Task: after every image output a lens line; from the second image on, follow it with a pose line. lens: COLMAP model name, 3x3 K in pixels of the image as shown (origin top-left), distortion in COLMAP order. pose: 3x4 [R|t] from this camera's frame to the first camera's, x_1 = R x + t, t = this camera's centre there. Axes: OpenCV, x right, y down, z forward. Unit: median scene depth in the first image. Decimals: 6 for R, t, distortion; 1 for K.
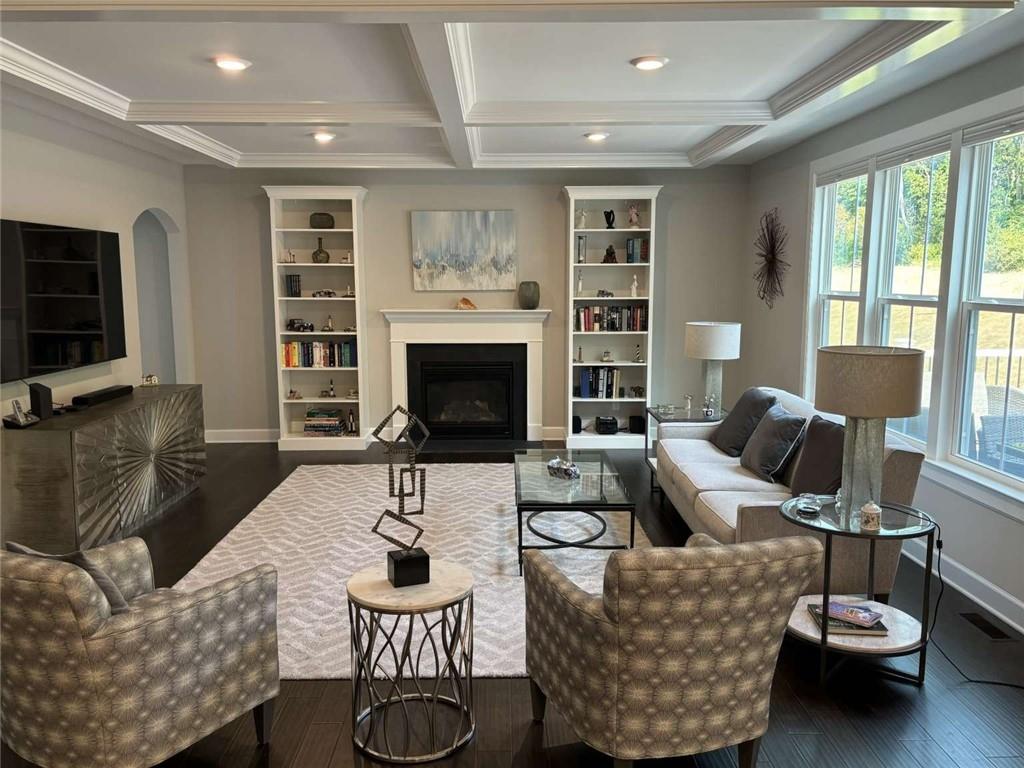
lens RADIAL K [[776.7, 0, 501.0], [0, 776.7, 388.1], [0, 0, 1]] dist [0.028342, -0.030026]
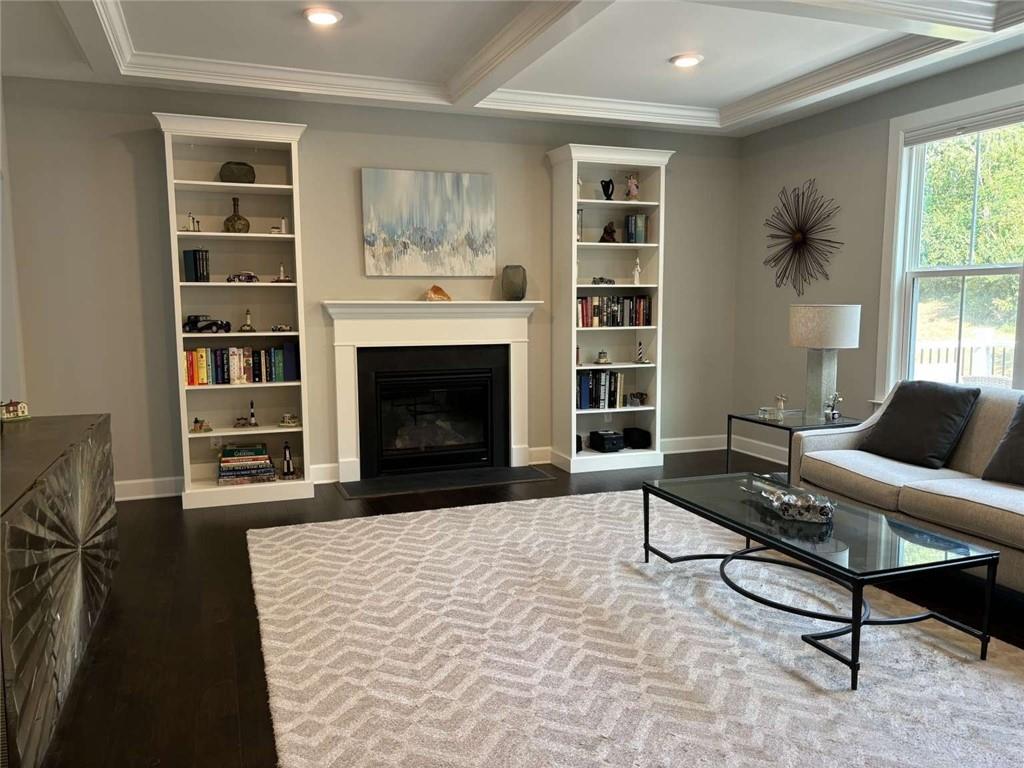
lens RADIAL K [[776.7, 0, 521.5], [0, 776.7, 384.6], [0, 0, 1]] dist [0.028342, -0.030026]
pose [[0.945990, -0.039095, 0.321830, -0.217478], [0.048065, 0.998645, -0.019970, 0.000018], [-0.320613, 0.034360, 0.946587, 0.257997]]
